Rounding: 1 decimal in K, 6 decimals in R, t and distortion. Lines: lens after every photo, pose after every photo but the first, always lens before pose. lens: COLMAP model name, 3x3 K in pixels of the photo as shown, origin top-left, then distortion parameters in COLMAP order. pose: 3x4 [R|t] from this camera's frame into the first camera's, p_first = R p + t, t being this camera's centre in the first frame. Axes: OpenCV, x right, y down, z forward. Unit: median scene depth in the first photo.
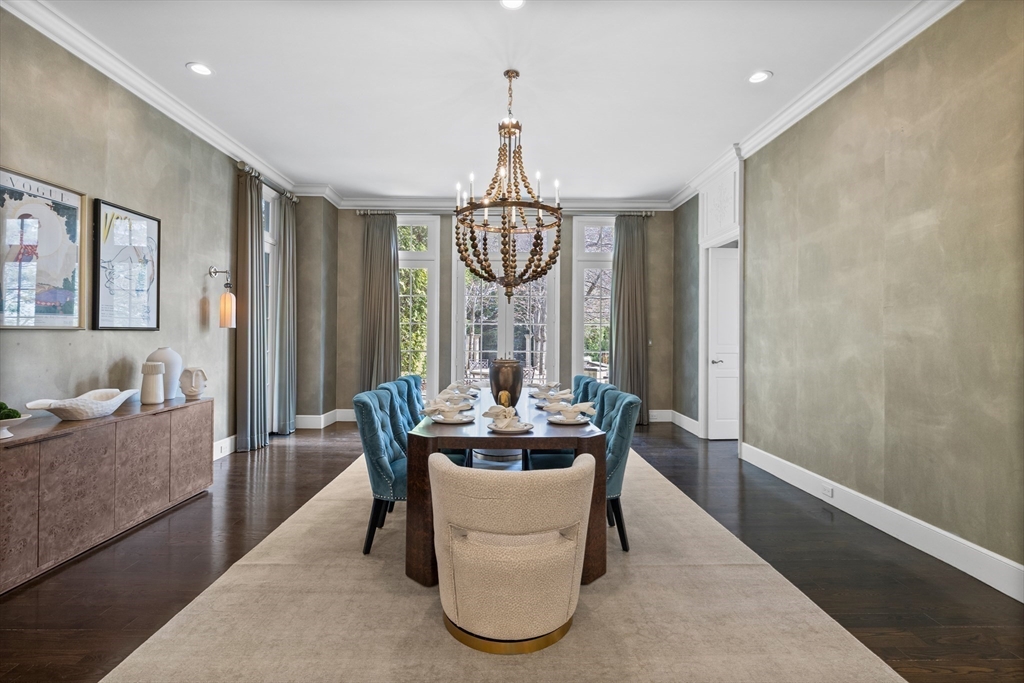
lens RADIAL K [[484.4, 0, 514.8], [0, 484.4, 337.6], [0, 0, 1]] dist [-0.004152, 0.000625]
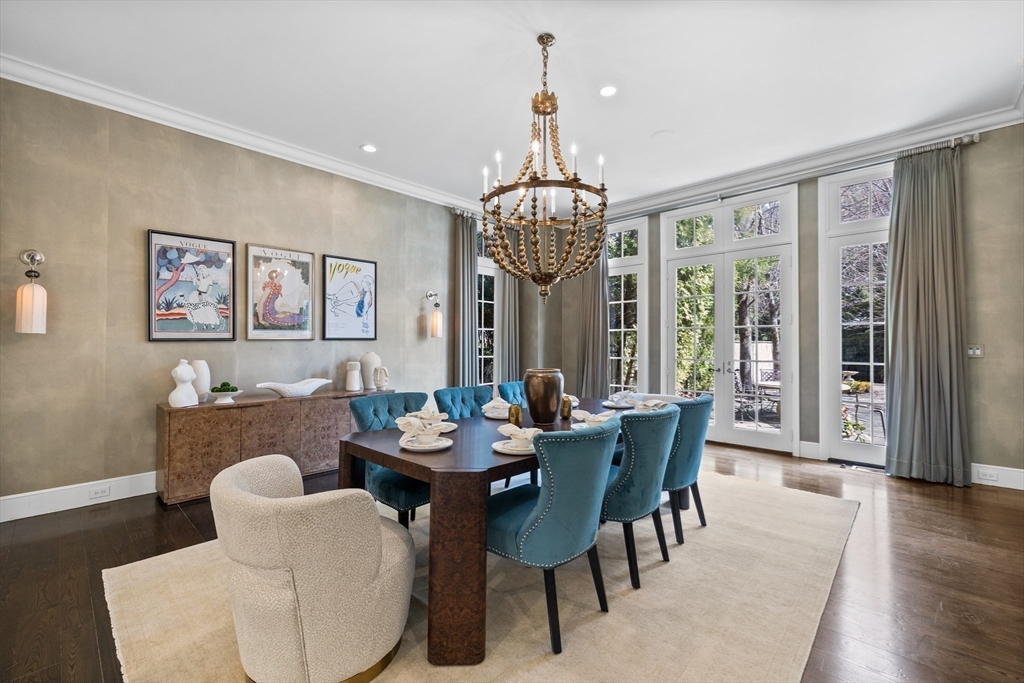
lens RADIAL K [[435.6, 0, 512.0], [0, 435.6, 341.5], [0, 0, 1]] dist [0.000775, 0.000128]
pose [[0.710113, -0.007952, -0.704042, 0.503801], [0.001372, 0.999950, -0.009910, 0.003732], [0.704086, 0.006071, 0.710089, 0.413966]]
